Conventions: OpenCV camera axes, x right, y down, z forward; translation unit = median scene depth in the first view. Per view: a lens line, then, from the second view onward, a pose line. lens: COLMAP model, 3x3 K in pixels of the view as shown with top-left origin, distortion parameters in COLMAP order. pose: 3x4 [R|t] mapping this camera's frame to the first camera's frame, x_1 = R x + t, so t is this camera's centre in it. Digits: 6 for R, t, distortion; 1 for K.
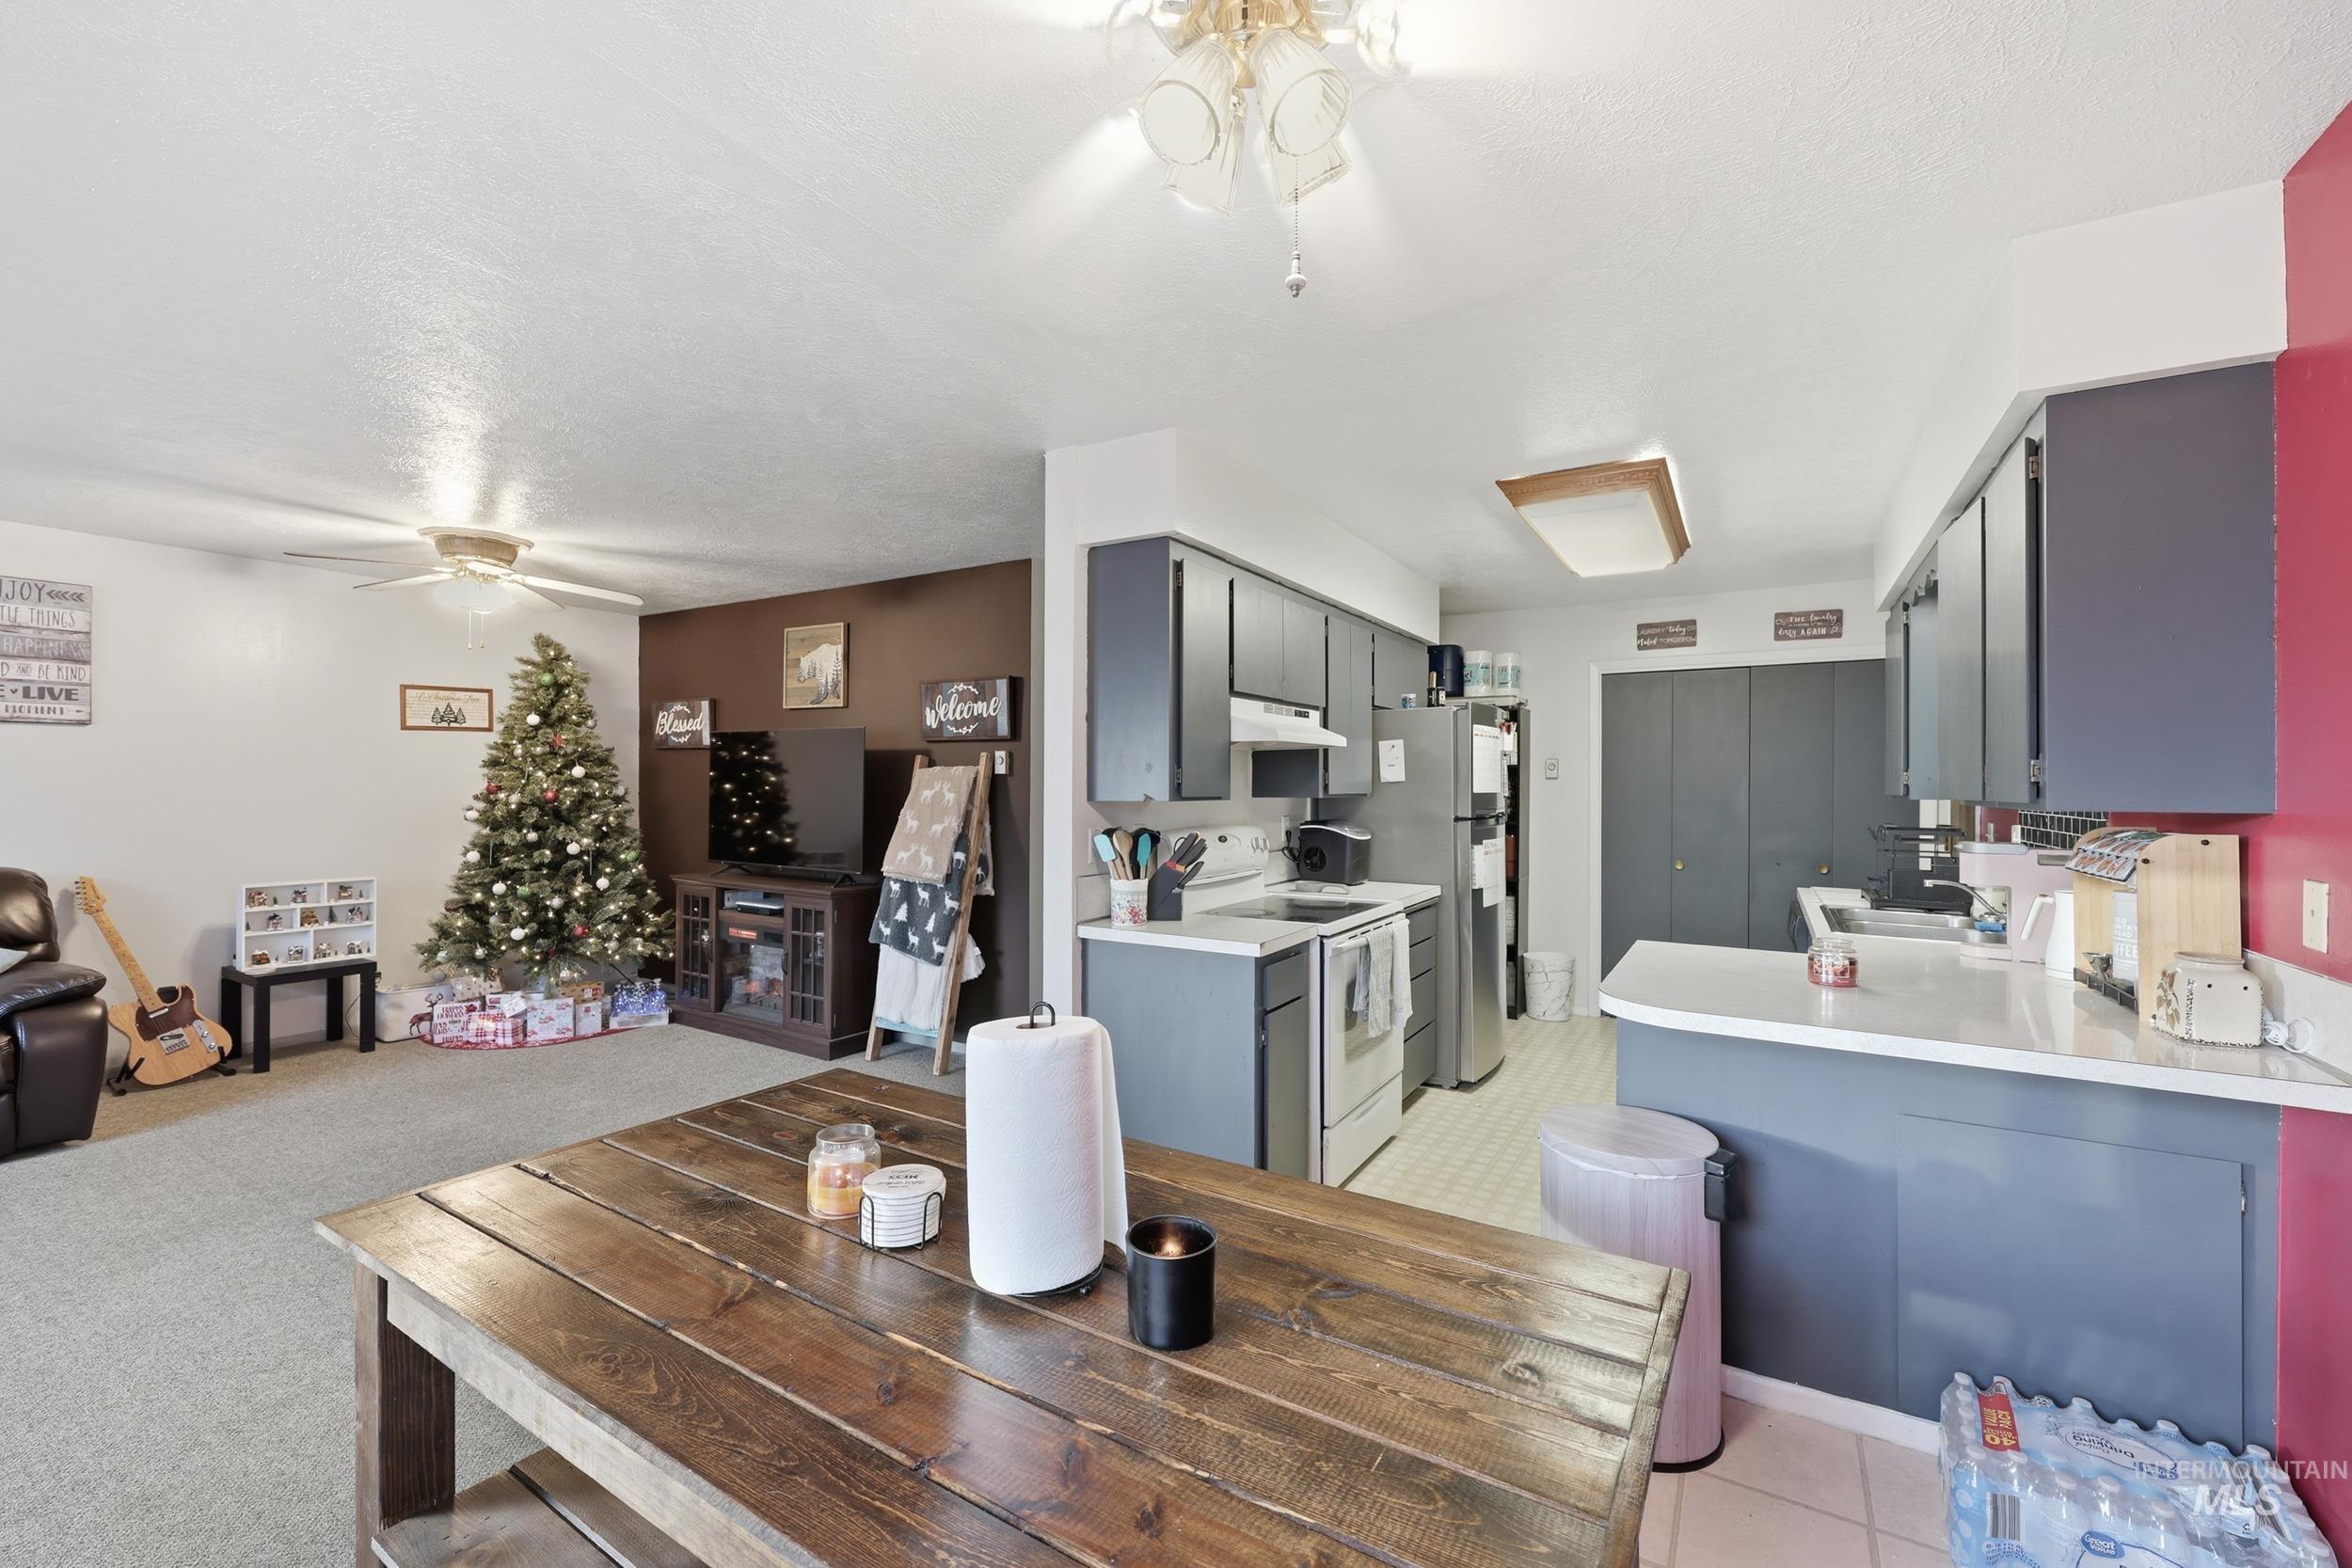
lens RADIAL K [[951.5, 0, 1169.8], [0, 951.5, 781.7], [0, 0, 1]] dist [-0.000260, -0.000295]
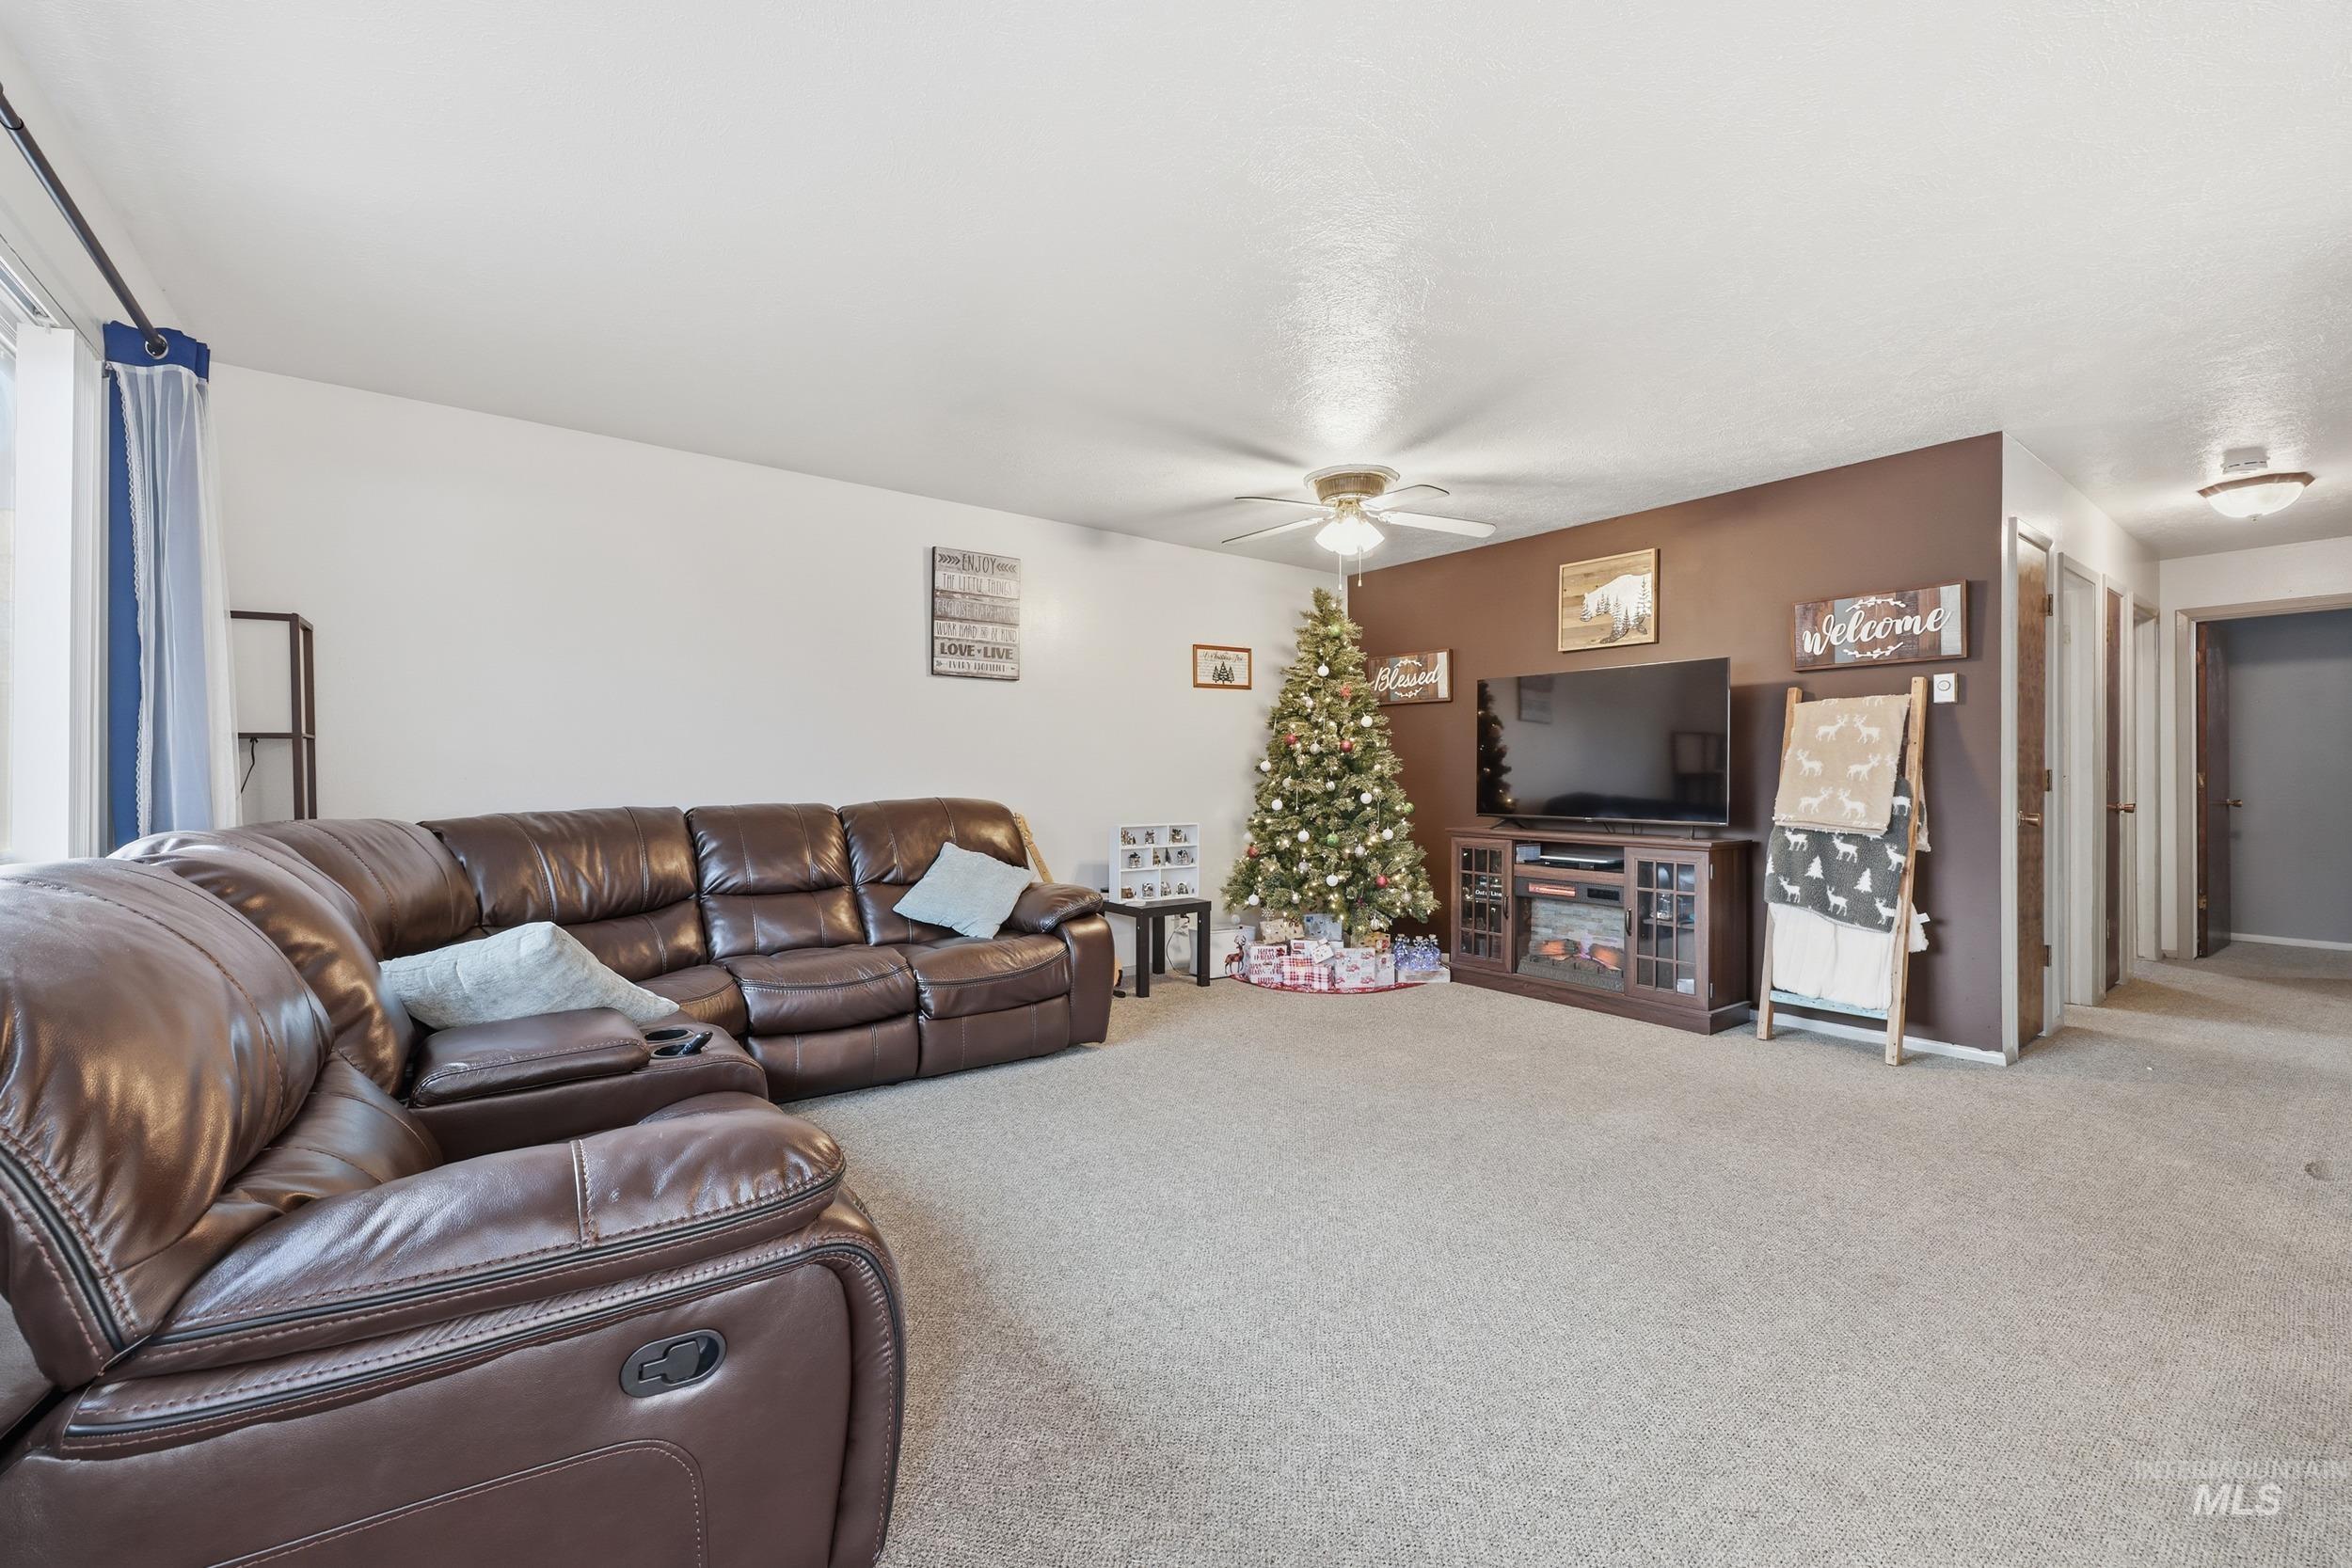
lens RADIAL K [[951.5, 0, 1175.1], [0, 951.5, 779.0], [0, 0, 1]] dist [-0.000260, -0.000295]
pose [[0.931890, -0.004770, -0.362709, -0.480497], [0.004876, 0.999988, -0.000622, 0.052880], [0.362707, -0.001189, 0.931902, 0.003241]]
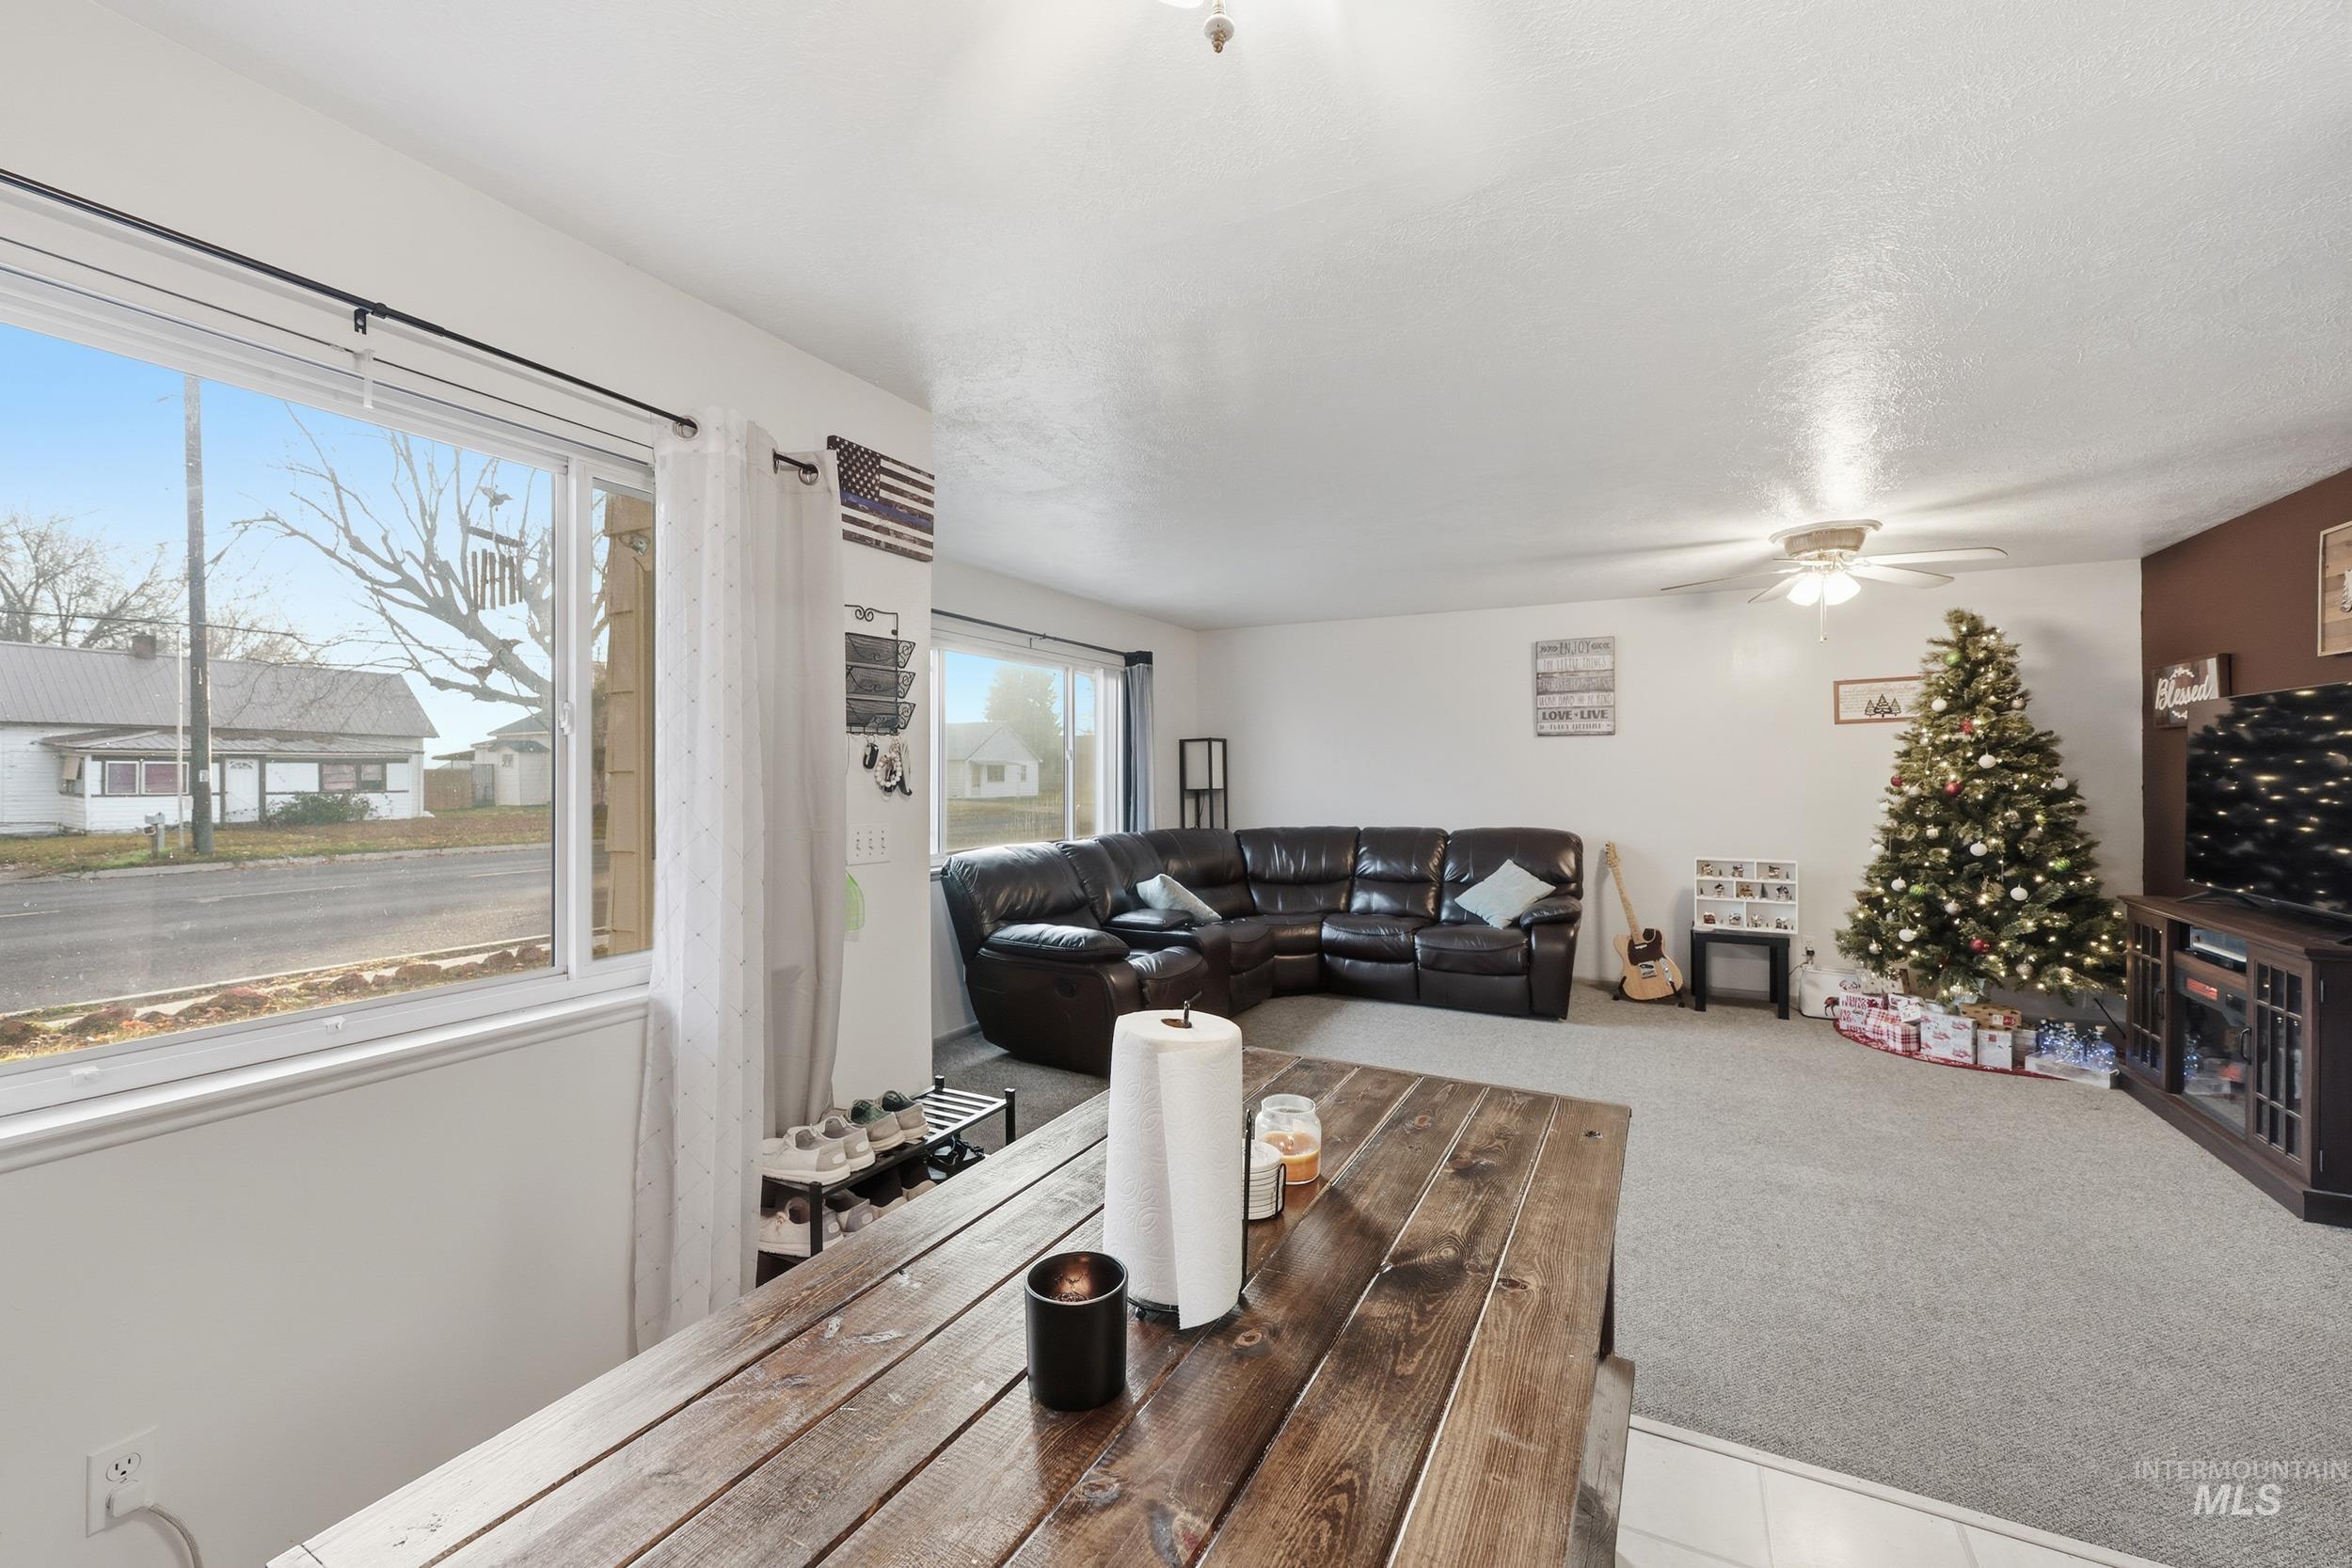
lens RADIAL K [[951.5, 0, 1181.6], [0, 951.5, 777.1], [0, 0, 1]] dist [-0.000260, -0.000295]
pose [[0.079045, -0.000694, -0.996871, 0.194858], [0.004925, 0.999988, -0.000305, 0.000909], [0.996859, -0.004885, 0.079048, 0.216970]]
